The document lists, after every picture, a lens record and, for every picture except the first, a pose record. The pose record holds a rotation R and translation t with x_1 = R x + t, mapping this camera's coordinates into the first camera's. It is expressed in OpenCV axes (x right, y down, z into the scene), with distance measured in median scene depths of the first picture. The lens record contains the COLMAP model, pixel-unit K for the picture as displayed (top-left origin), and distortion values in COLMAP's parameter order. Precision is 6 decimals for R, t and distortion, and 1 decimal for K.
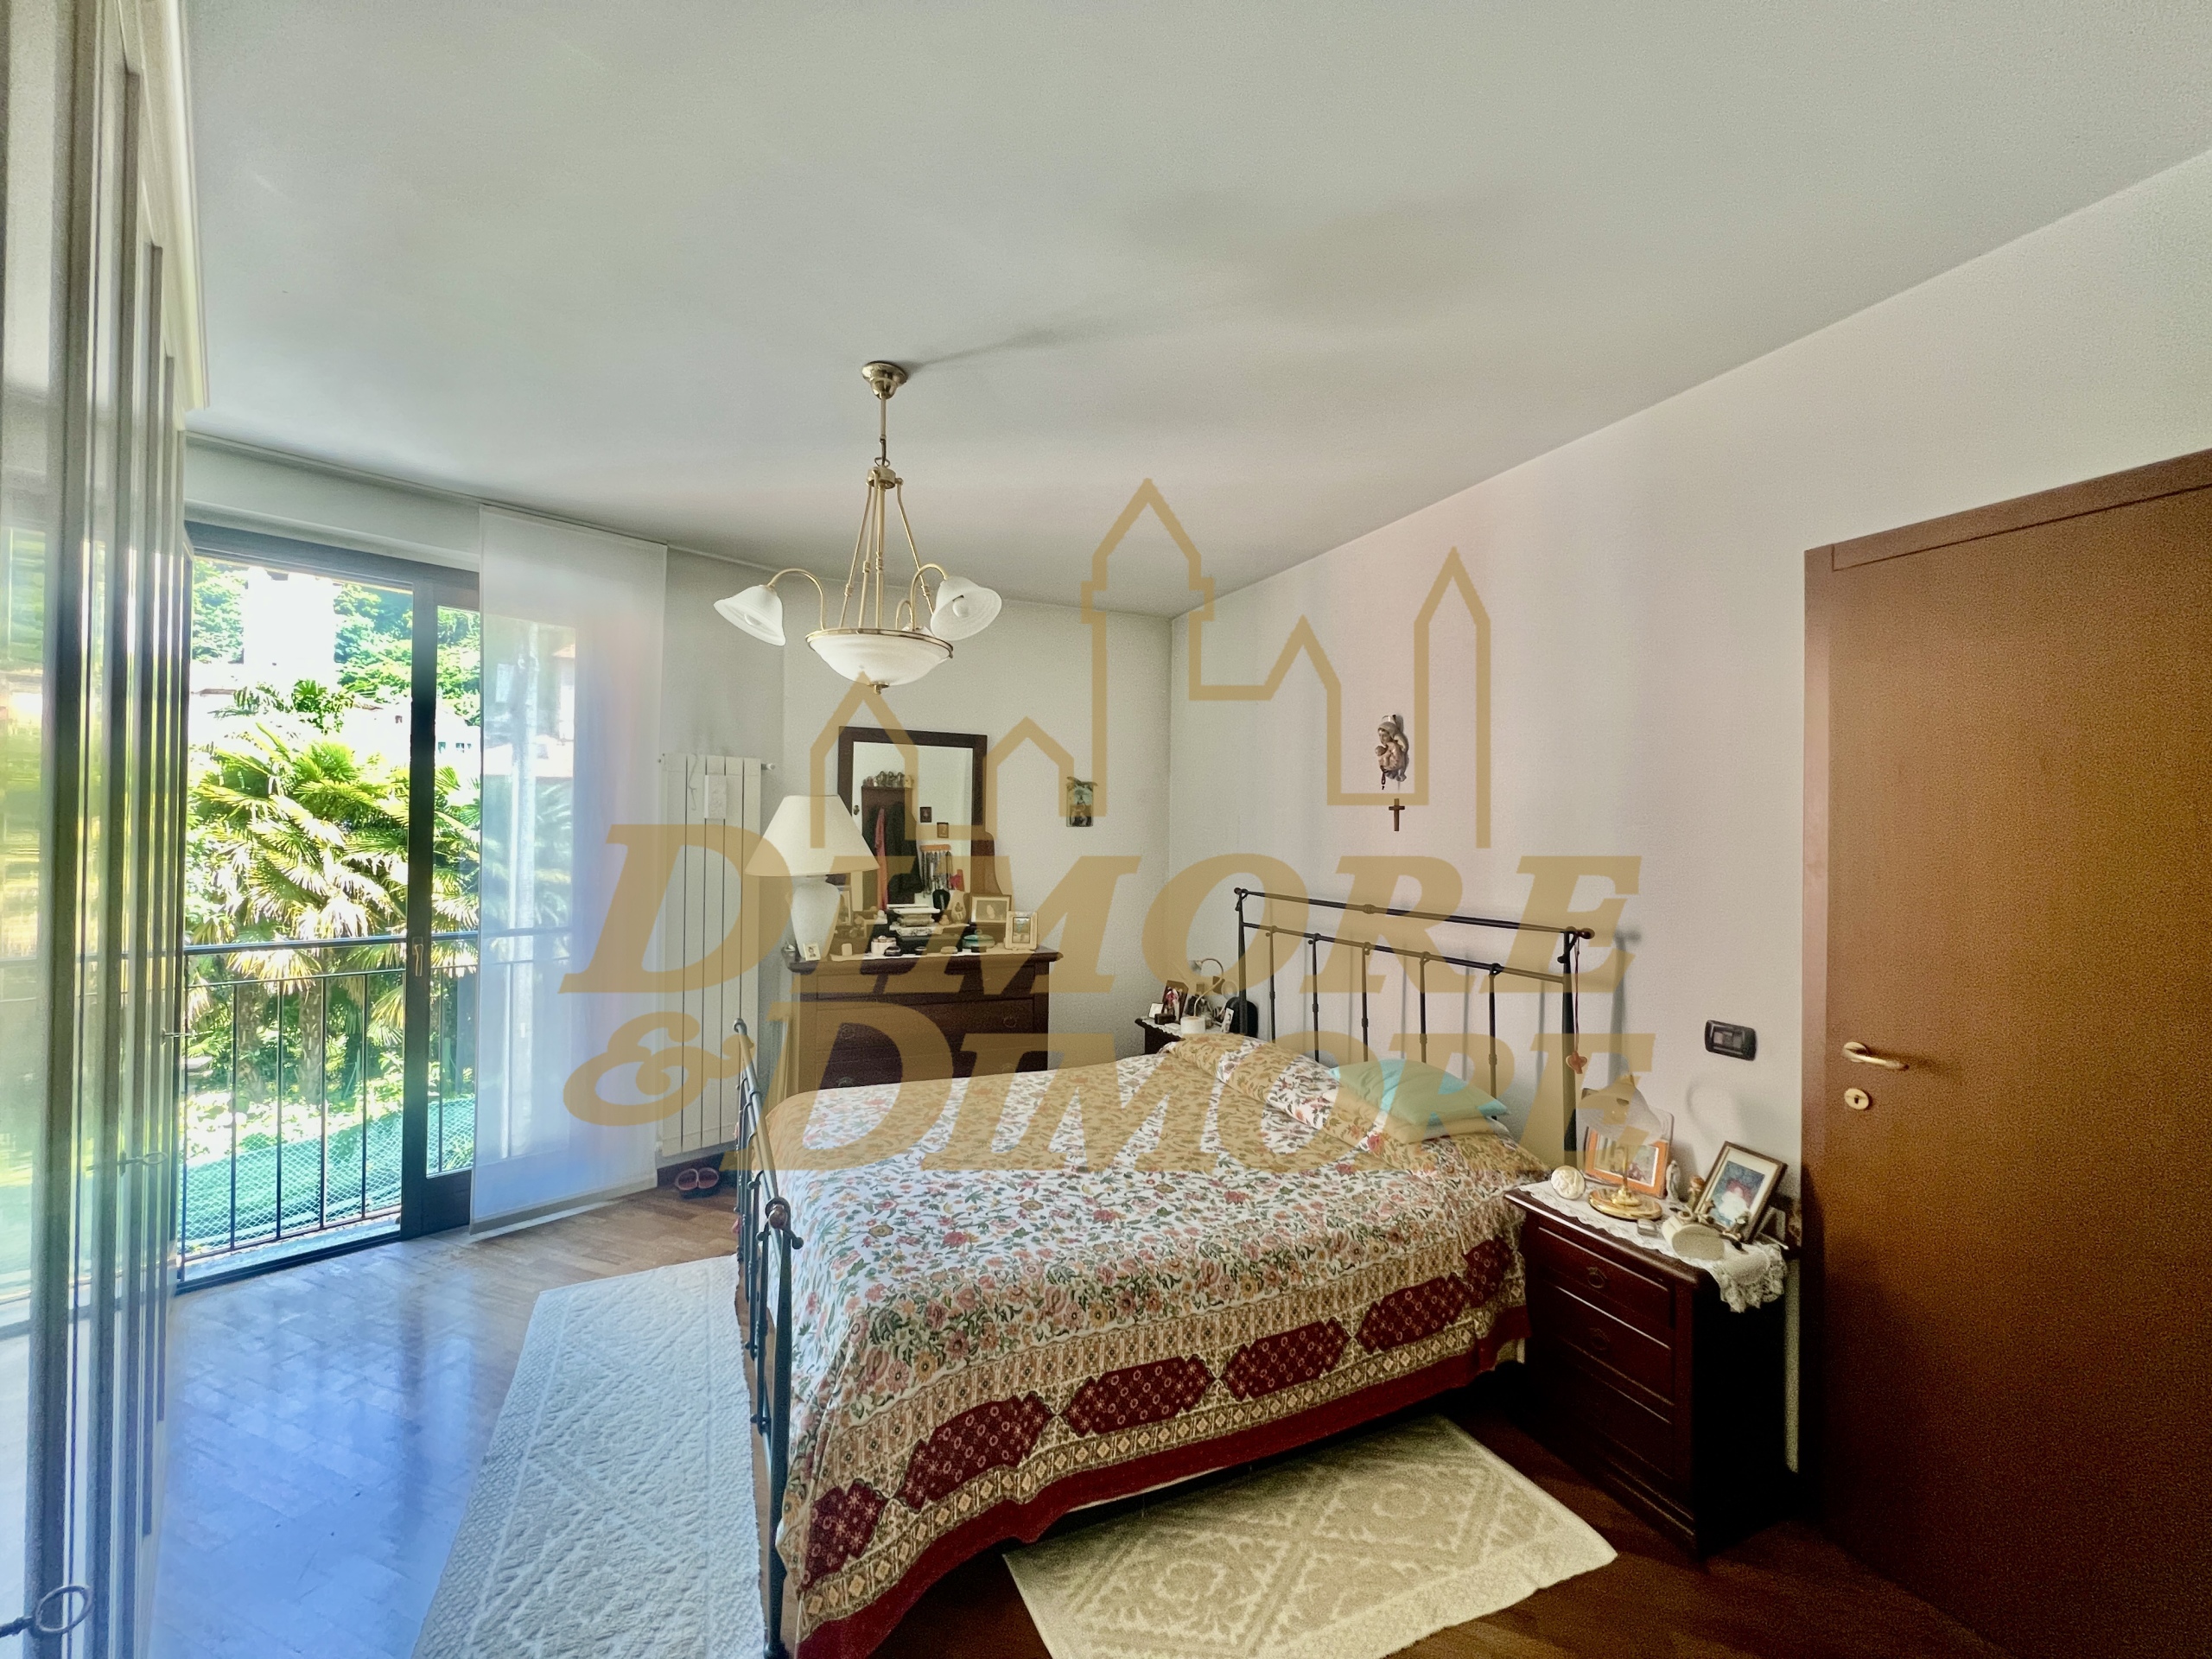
lens RADIAL K [[892.5, 0, 1106.0], [0, 892.5, 829.5], [0, 0, 1]] dist [0.000974, 0.000157]
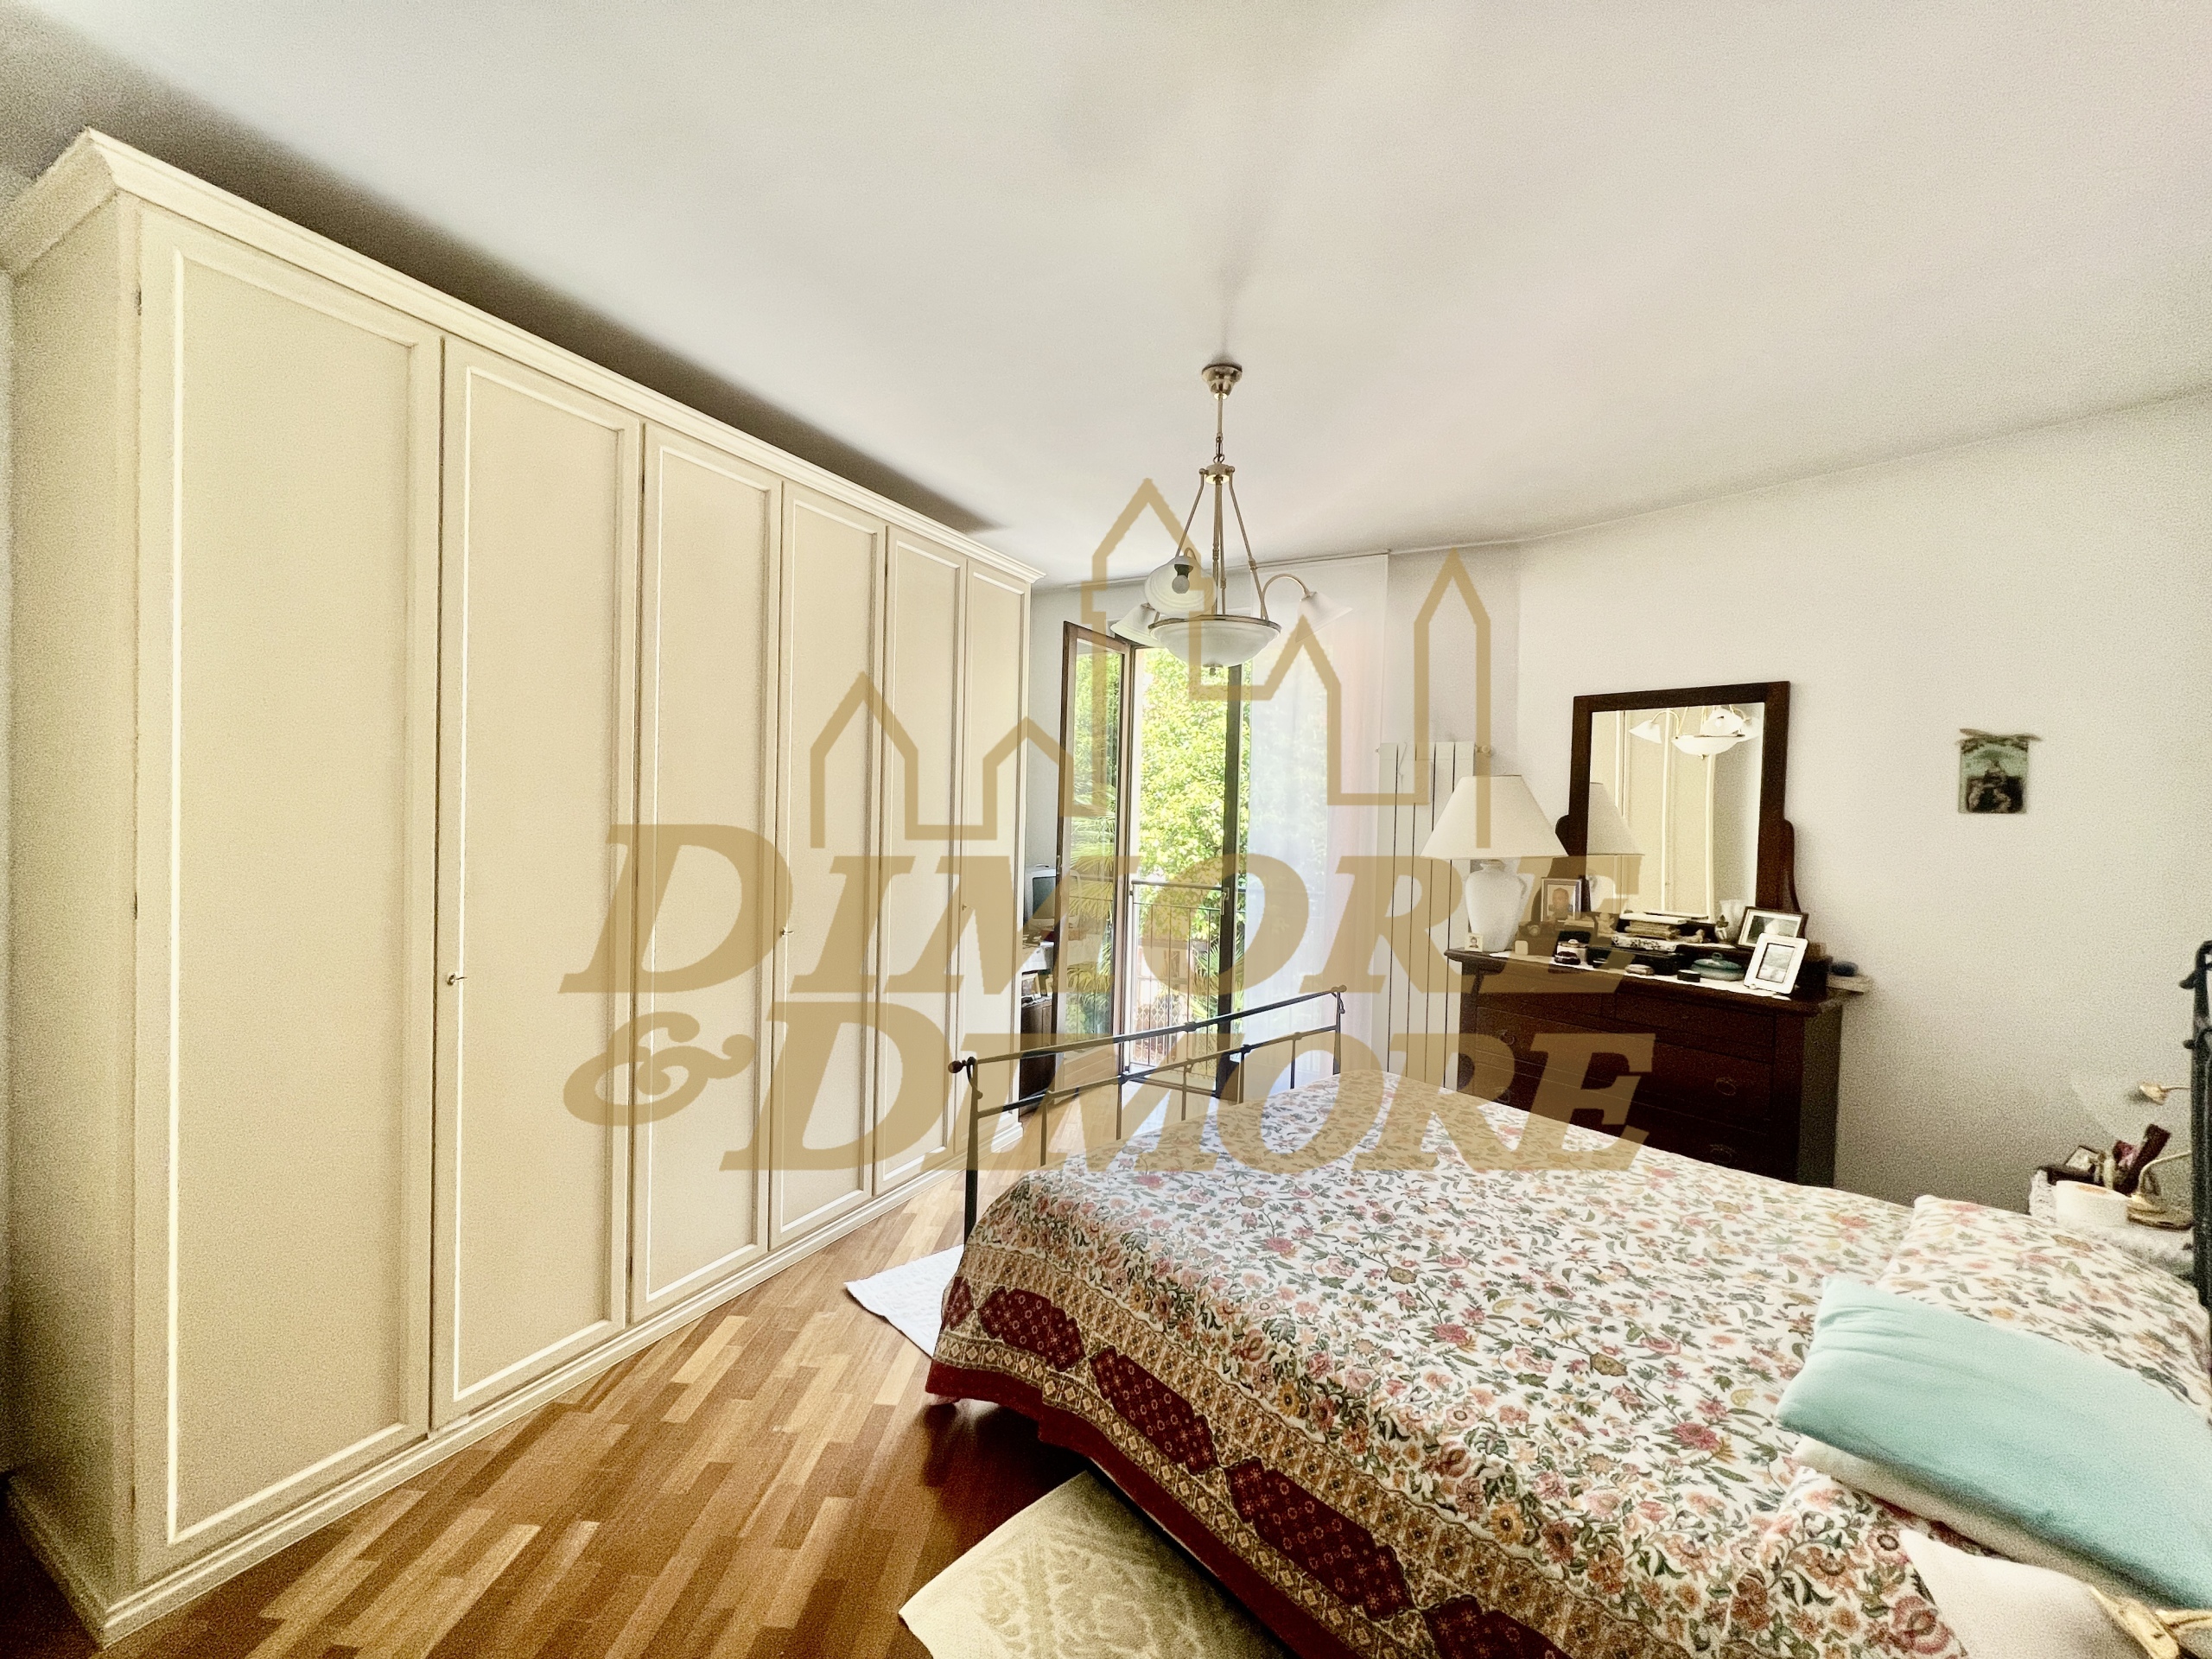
lens RADIAL K [[892.5, 0, 1106.0], [0, 892.5, 829.5], [0, 0, 1]] dist [0.000974, 0.000157]
pose [[0.287985, 0.014232, -0.957529, 0.765270], [-0.017978, 0.999794, 0.009453, 0.025821], [0.957466, 0.014492, 0.288182, 0.581852]]
